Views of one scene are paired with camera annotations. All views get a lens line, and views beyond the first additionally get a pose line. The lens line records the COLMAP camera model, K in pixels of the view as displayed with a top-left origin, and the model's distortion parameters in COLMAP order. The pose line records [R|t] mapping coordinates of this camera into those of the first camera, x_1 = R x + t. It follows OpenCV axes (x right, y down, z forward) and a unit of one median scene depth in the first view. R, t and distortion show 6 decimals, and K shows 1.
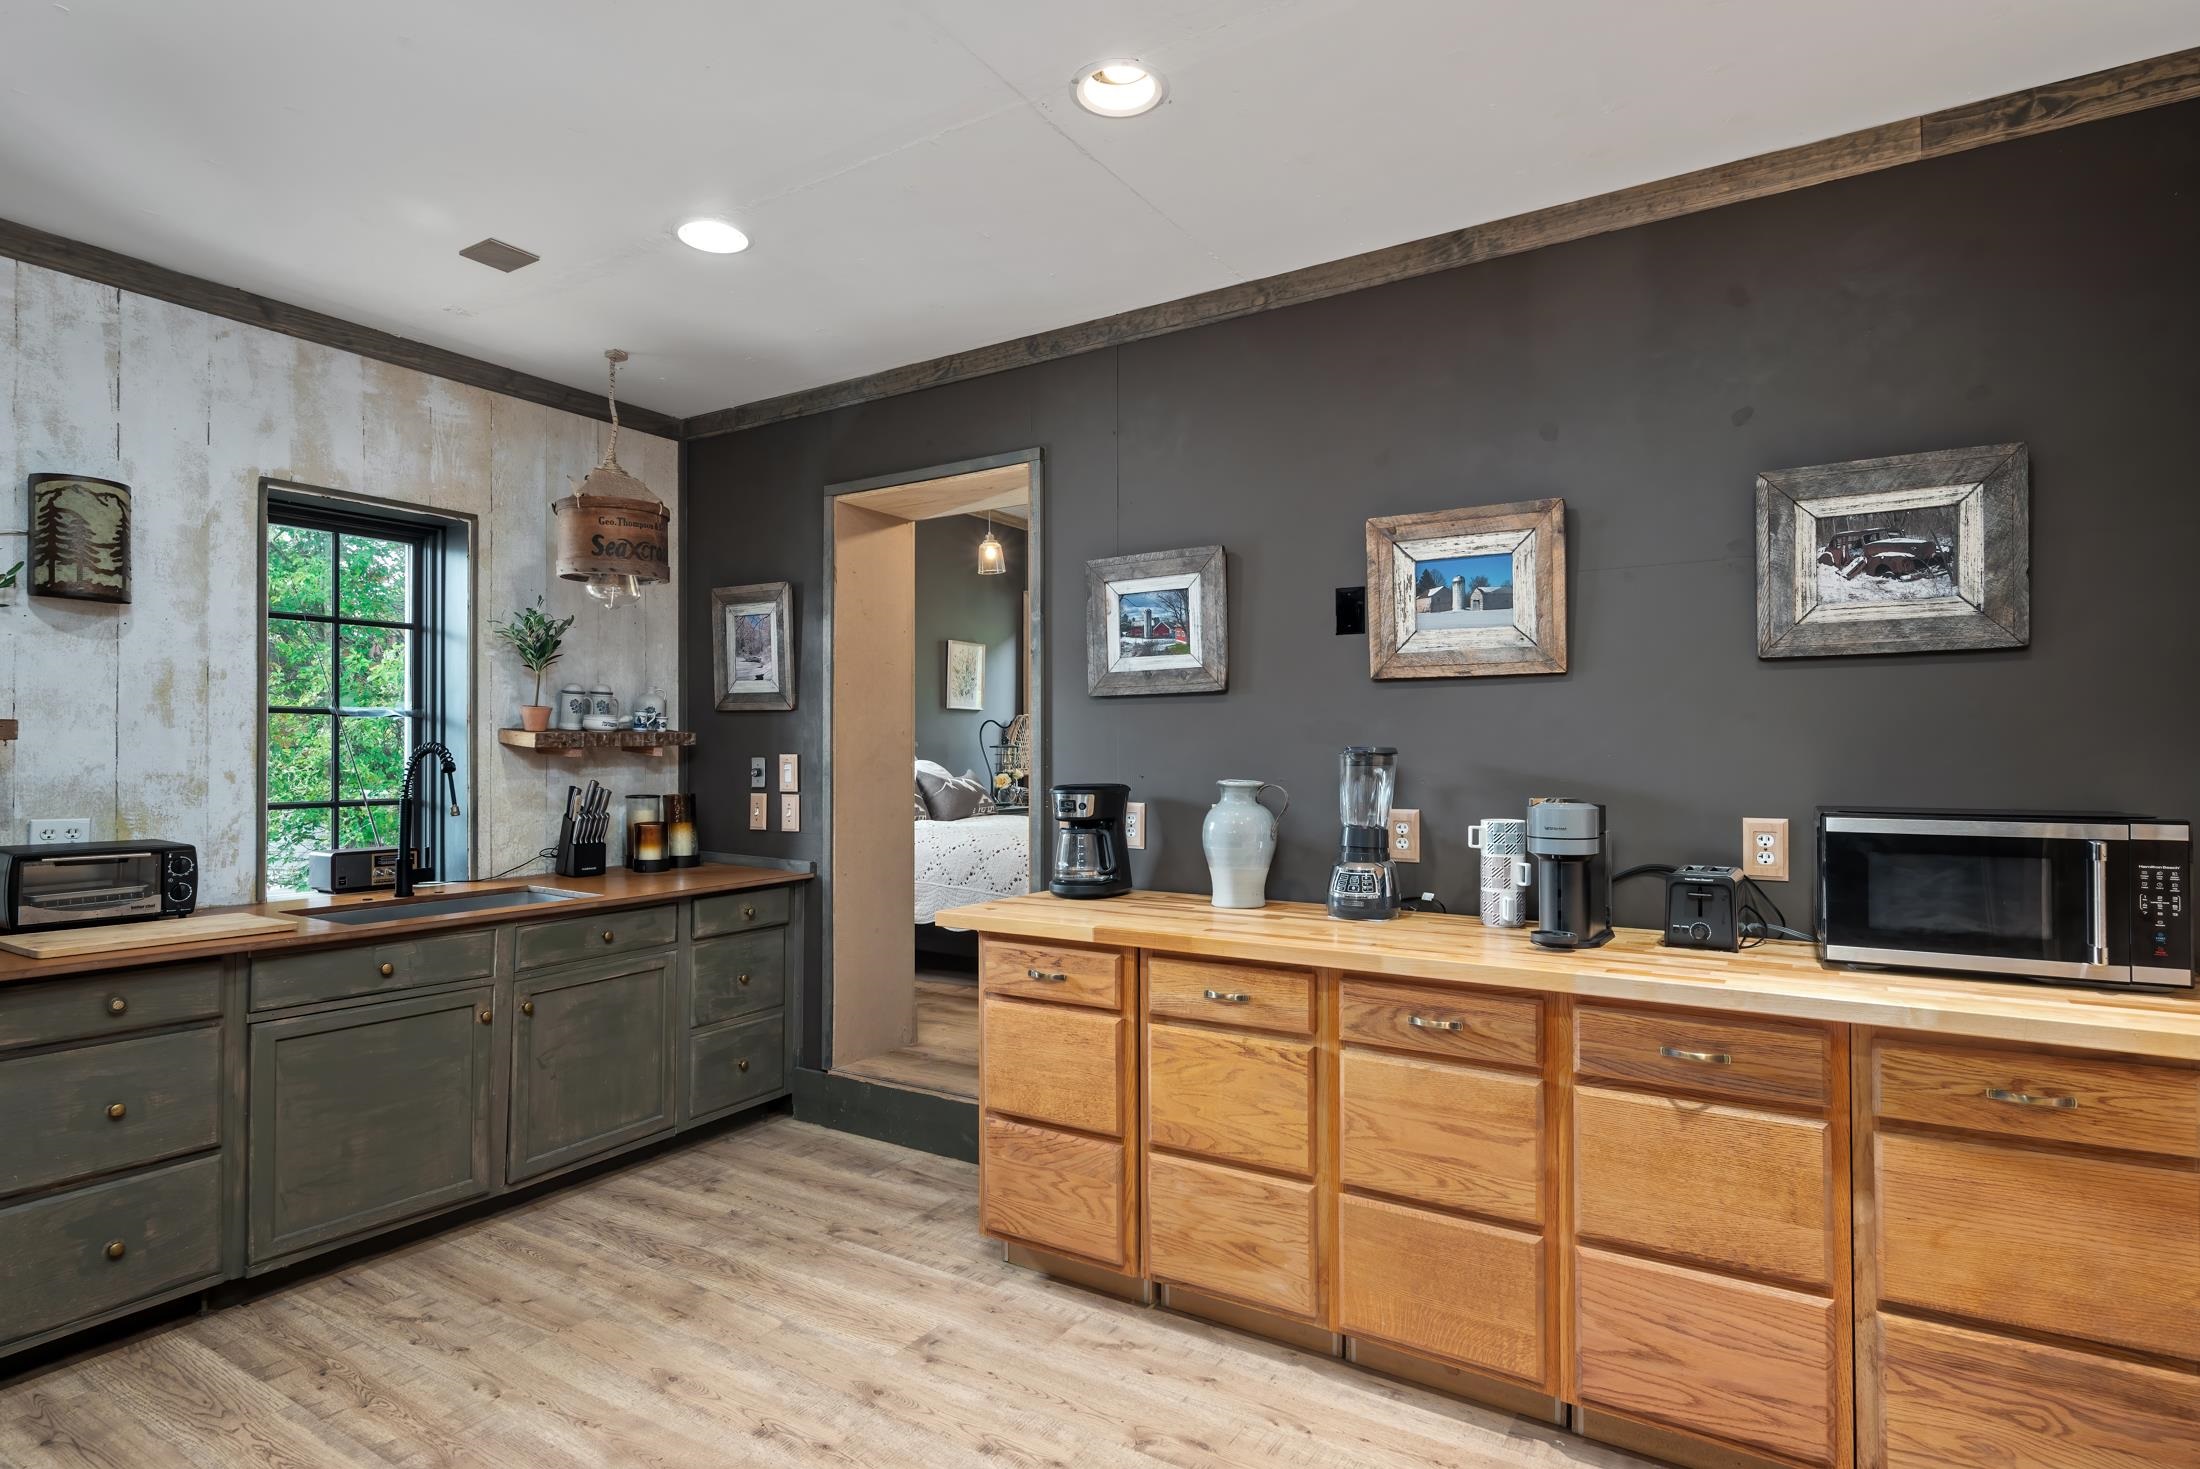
lens RADIAL K [[1110.8, 0, 1115.2], [0, 1110.8, 739.9], [0, 0, 1]] dist [-0.003301, 0.000448]
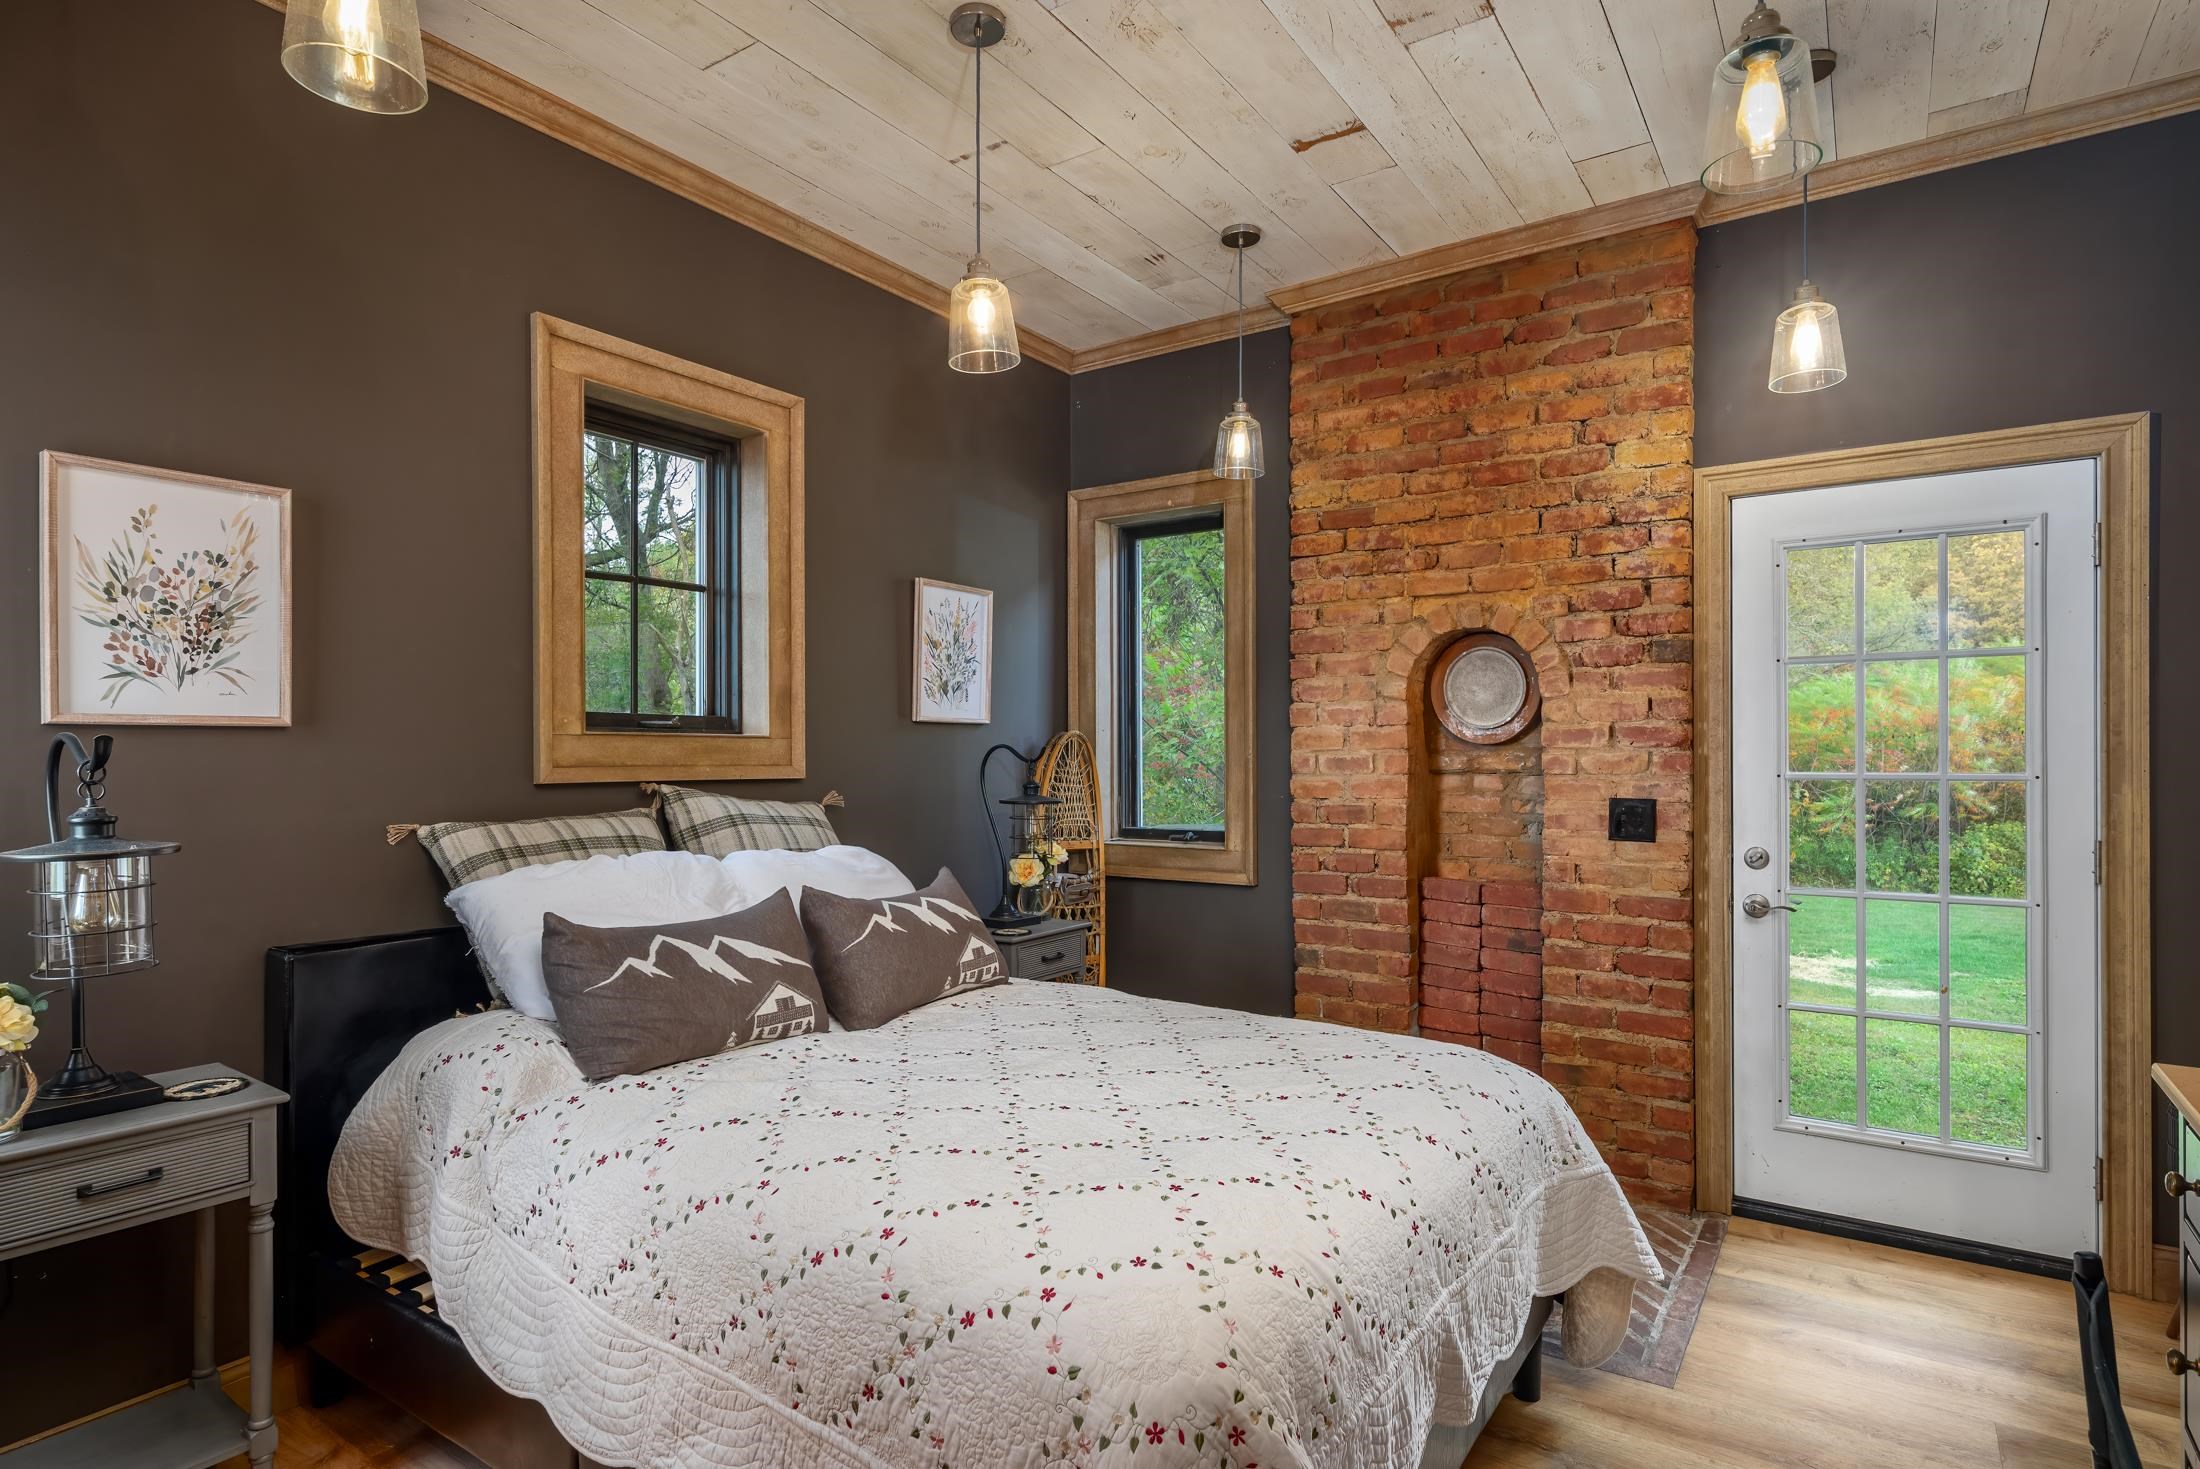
lens RADIAL K [[1171.5, 0, 1126.5], [0, 1171.5, 751.7], [0, 0, 1]] dist [0.003603, -0.000803]
pose [[0.999533, 0.000279, -0.030549, -0.112601], [0.000034, 0.999948, 0.010231, -0.051687], [0.030551, -0.010227, 0.999481, 1.309434]]
